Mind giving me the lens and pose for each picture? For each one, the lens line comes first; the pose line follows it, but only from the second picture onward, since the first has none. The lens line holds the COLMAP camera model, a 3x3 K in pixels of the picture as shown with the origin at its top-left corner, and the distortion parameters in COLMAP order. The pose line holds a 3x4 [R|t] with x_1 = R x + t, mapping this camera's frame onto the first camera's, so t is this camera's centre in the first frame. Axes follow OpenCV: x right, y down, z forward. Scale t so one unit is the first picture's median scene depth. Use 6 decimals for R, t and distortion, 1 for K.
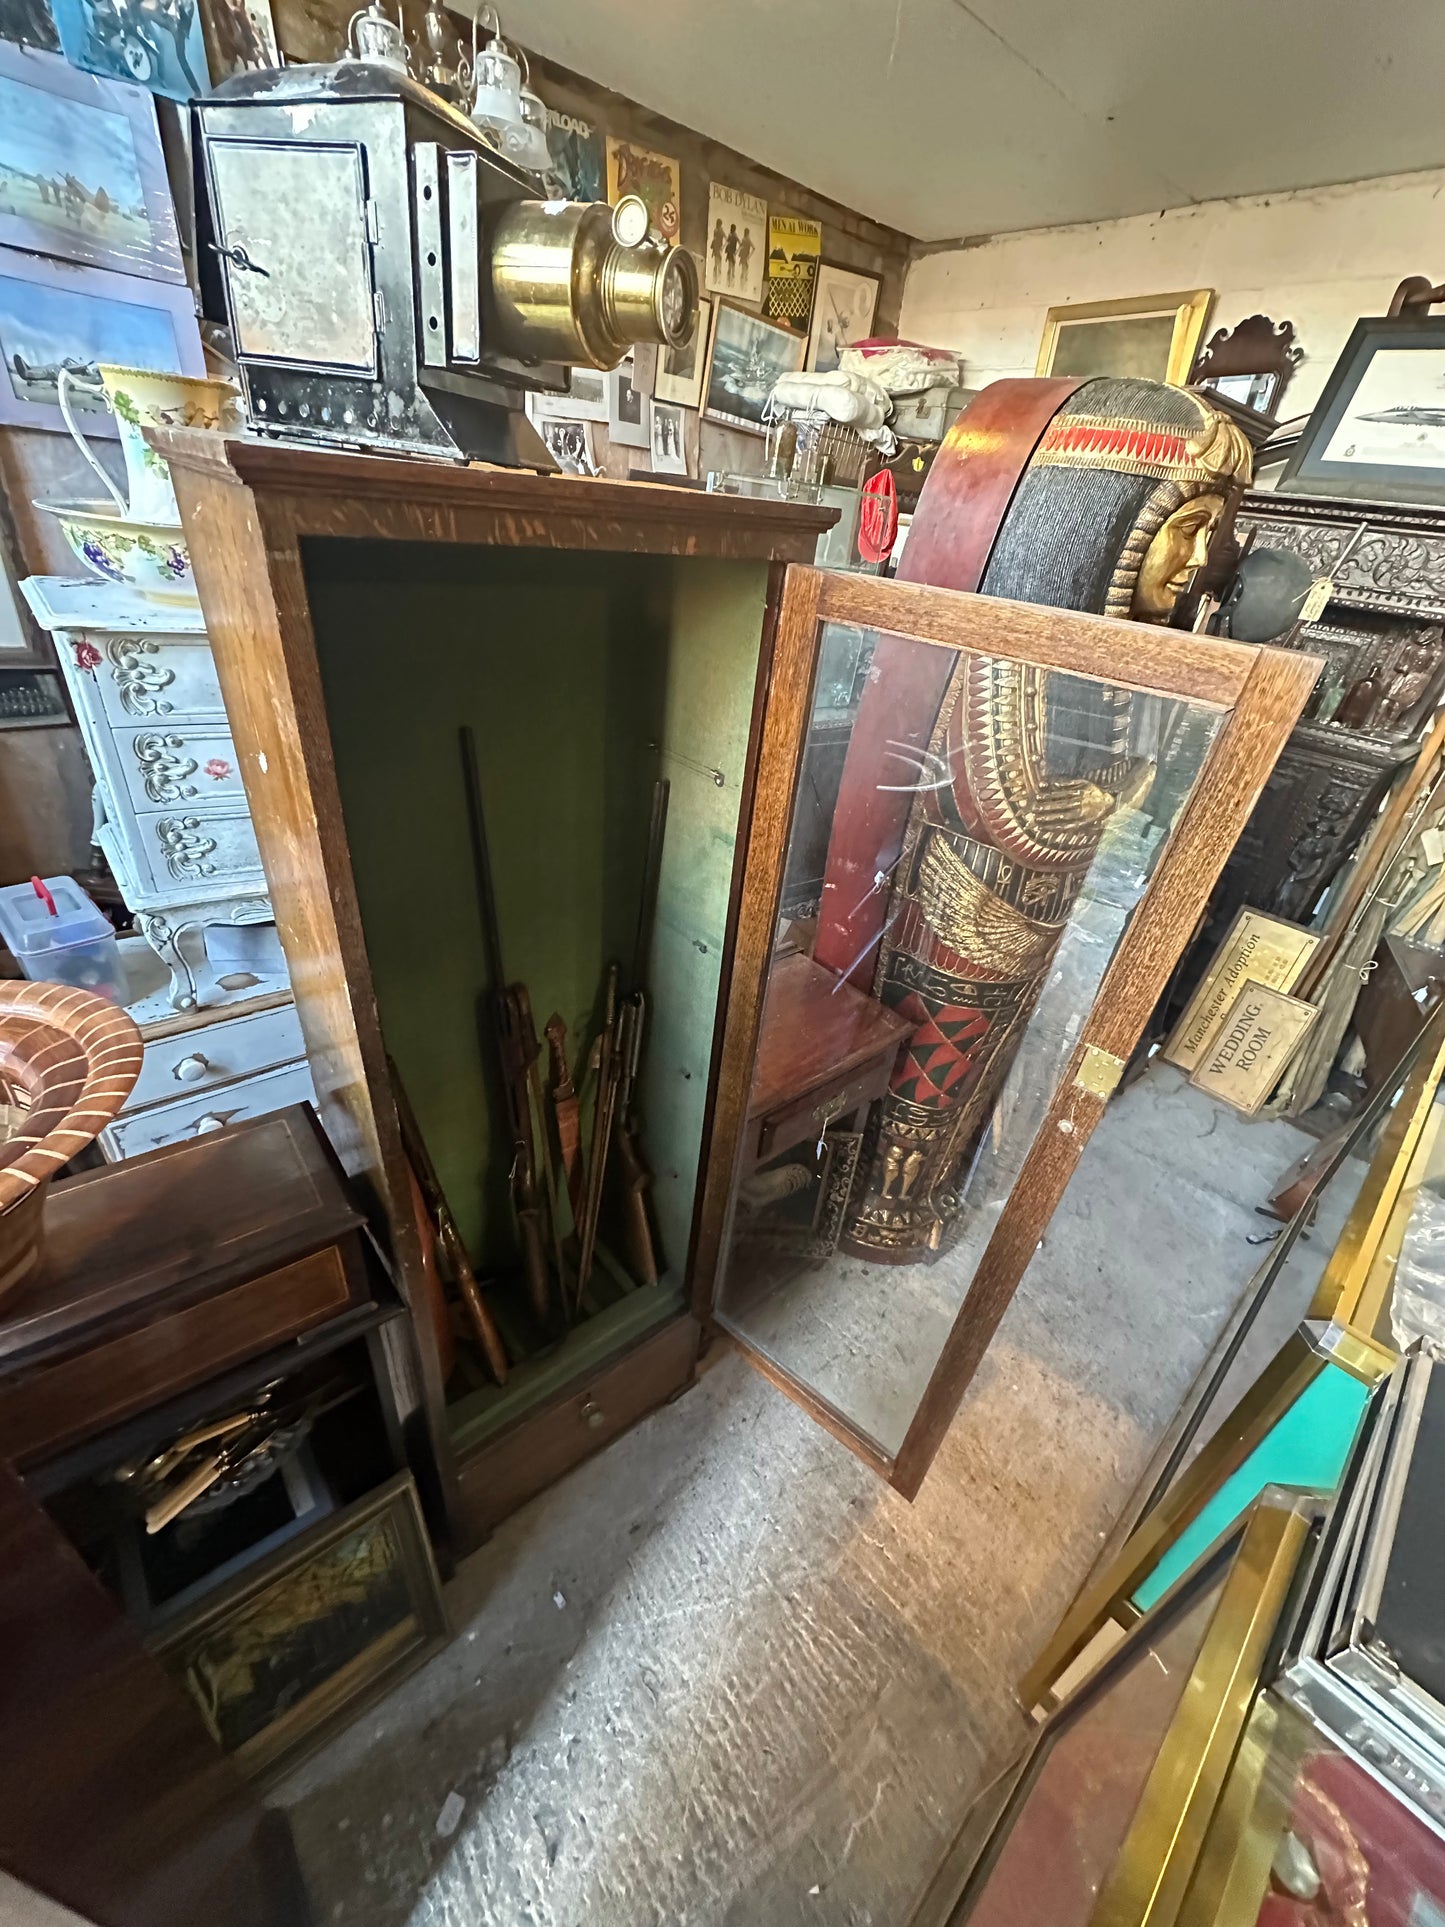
lens RADIAL K [[769.3, 0, 722.3], [0, 769.3, 962.5], [0, 0, 1]] dist [-0.004172, 0.000747]
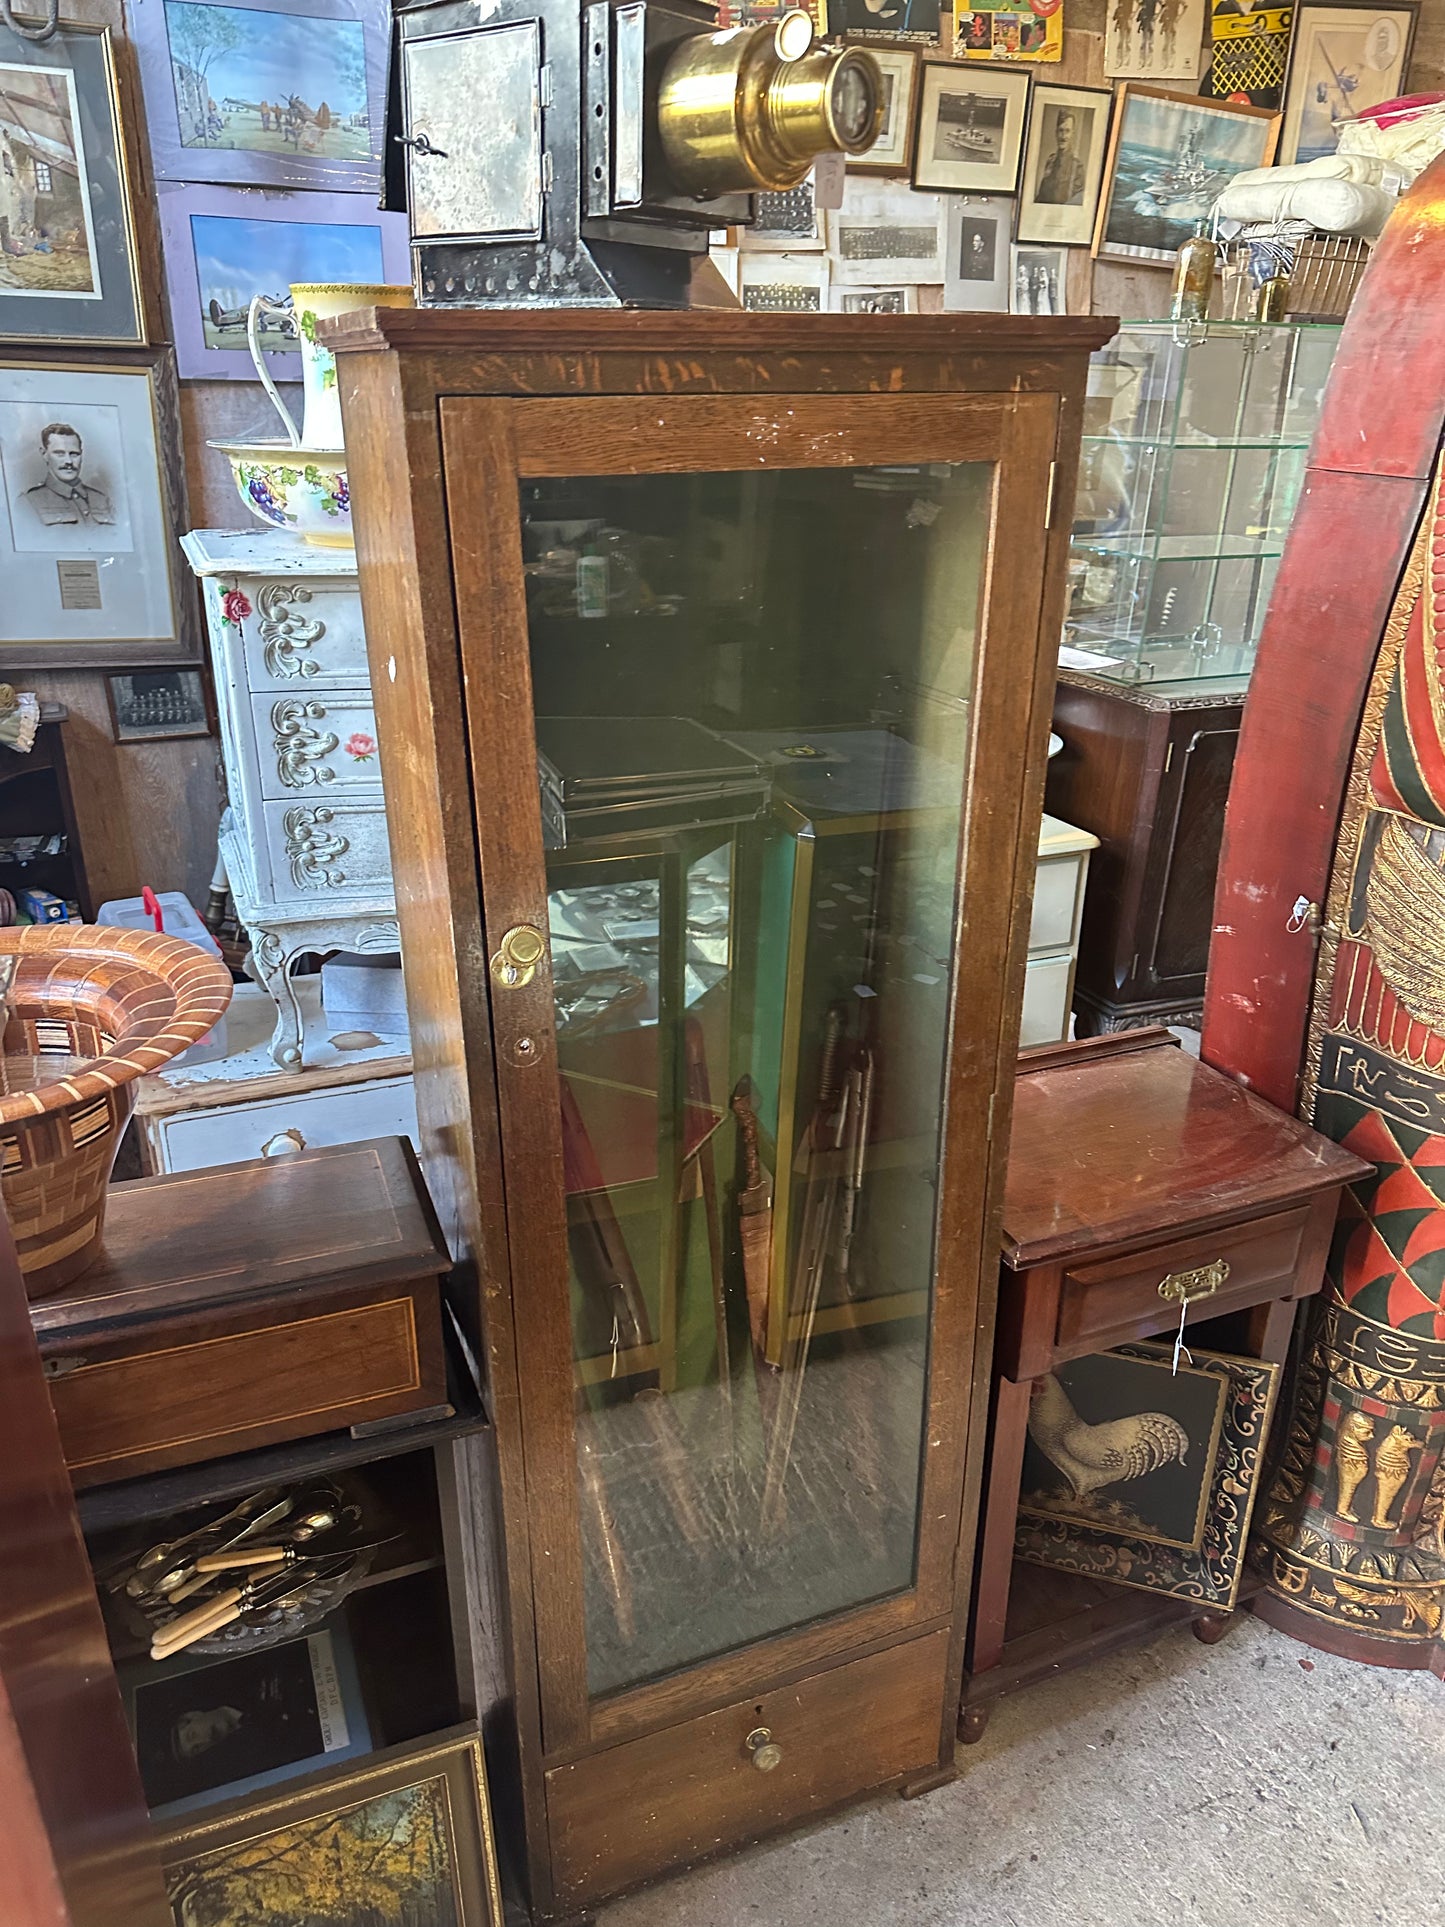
lens RADIAL K [[1368.1, 0, 707.6], [0, 1368.1, 962.0], [0, 0, 1]] dist [0.011552, -0.017234]
pose [[0.944859, 0.025436, -0.326489, 0.133066], [-0.078983, 0.985247, -0.151820, 0.144919], [0.317811, 0.169236, 0.932929, -0.141862]]
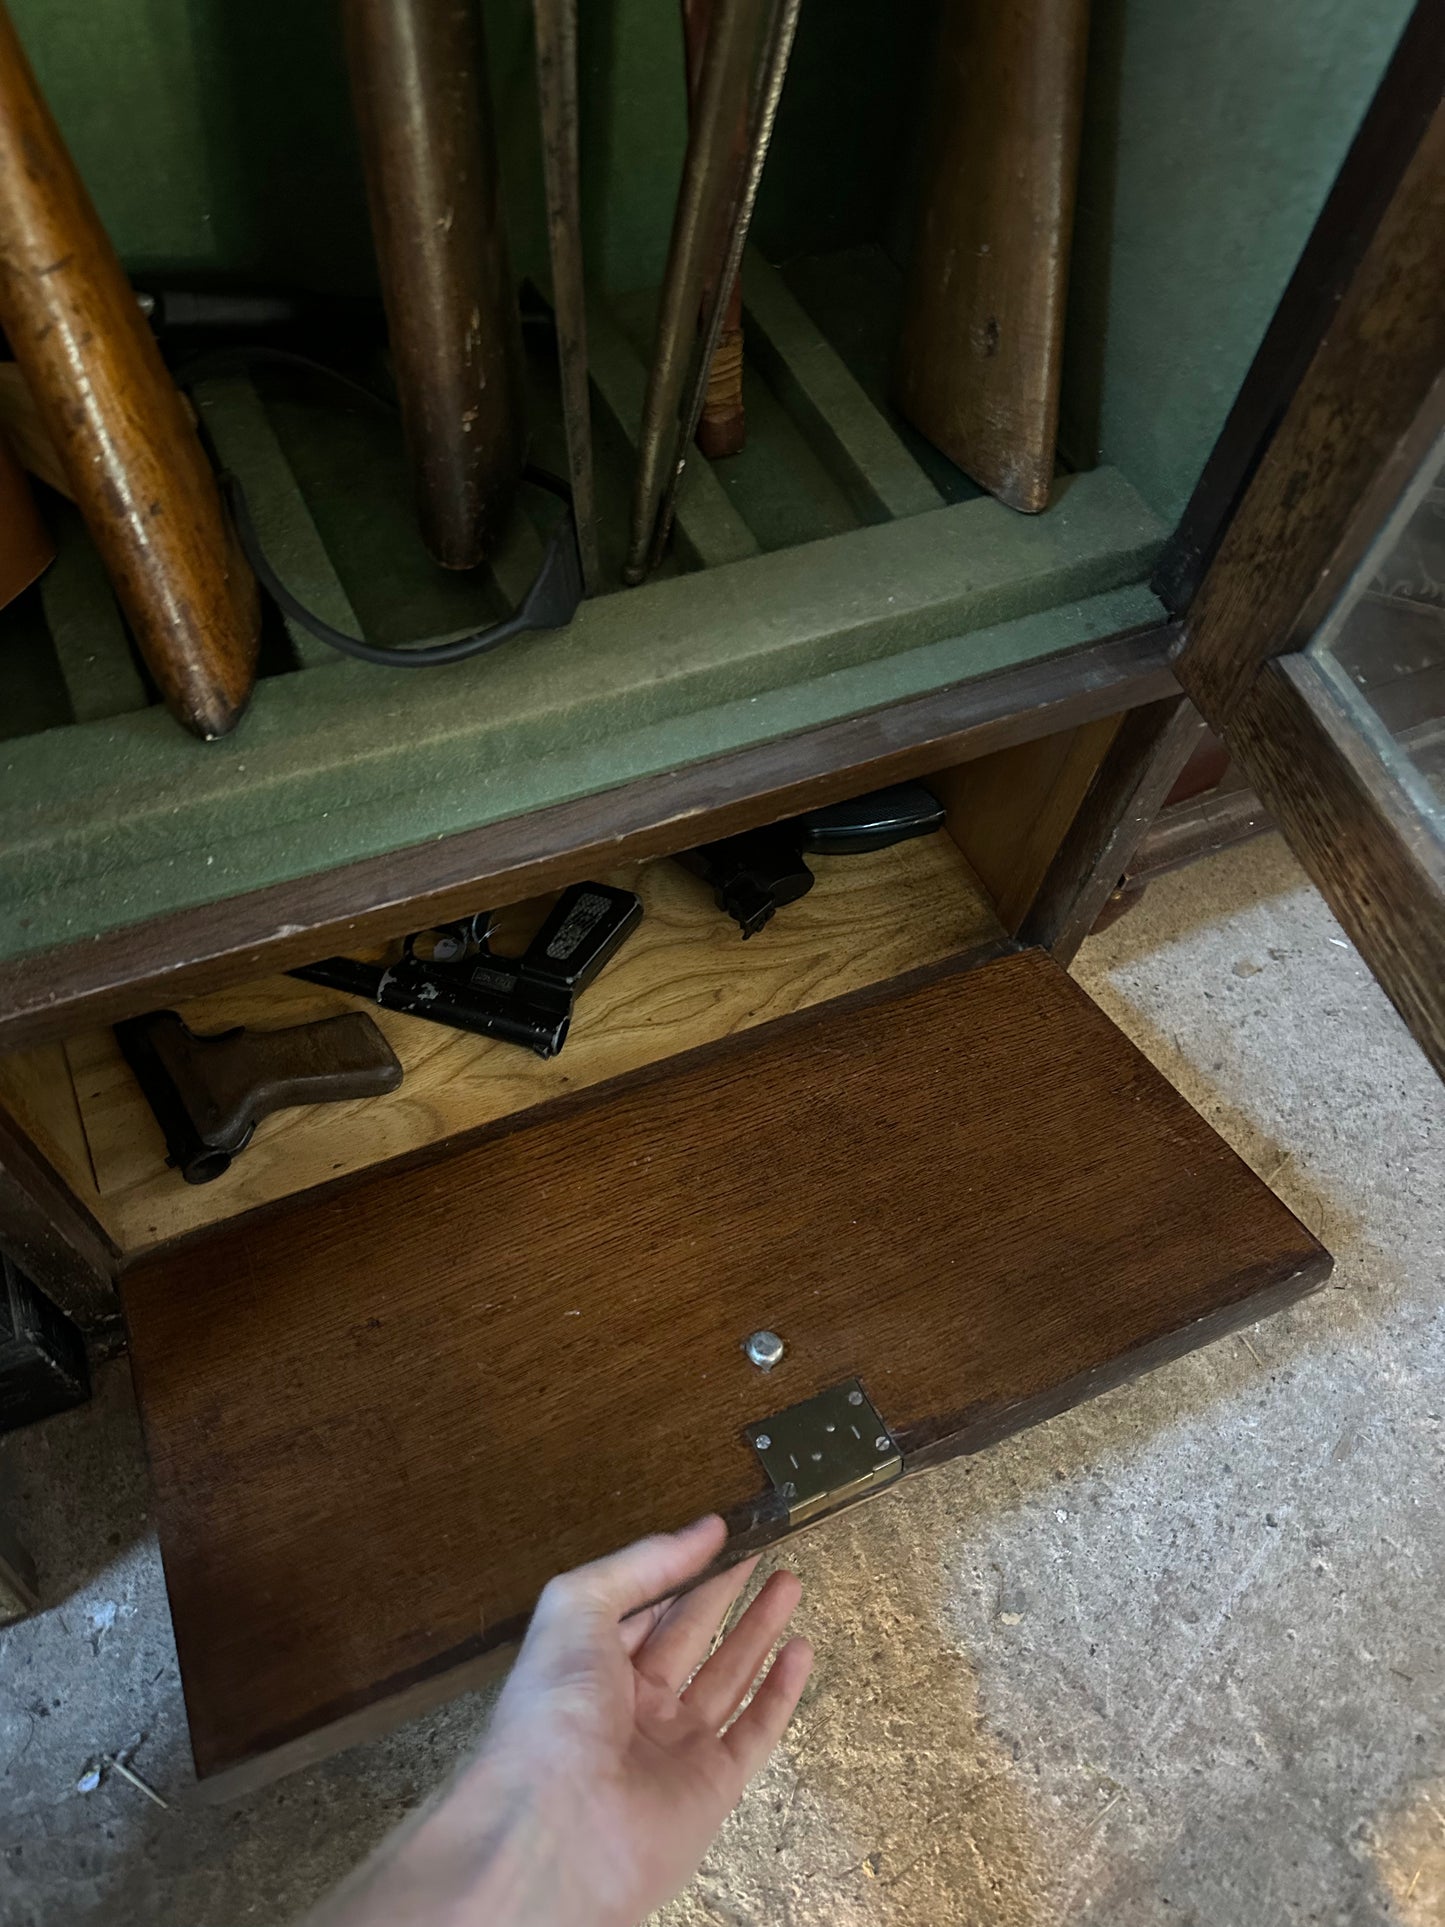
lens RADIAL K [[1367.2, 0, 708.0], [0, 1367.2, 968.4], [0, 0, 1]] dist [0.012485, -0.018707]
pose [[0.959576, 0.221981, -0.173026, -0.090144], [-0.123789, 0.884985, 0.448863, 0.415776], [0.252764, -0.409299, 0.876689, 0.680778]]
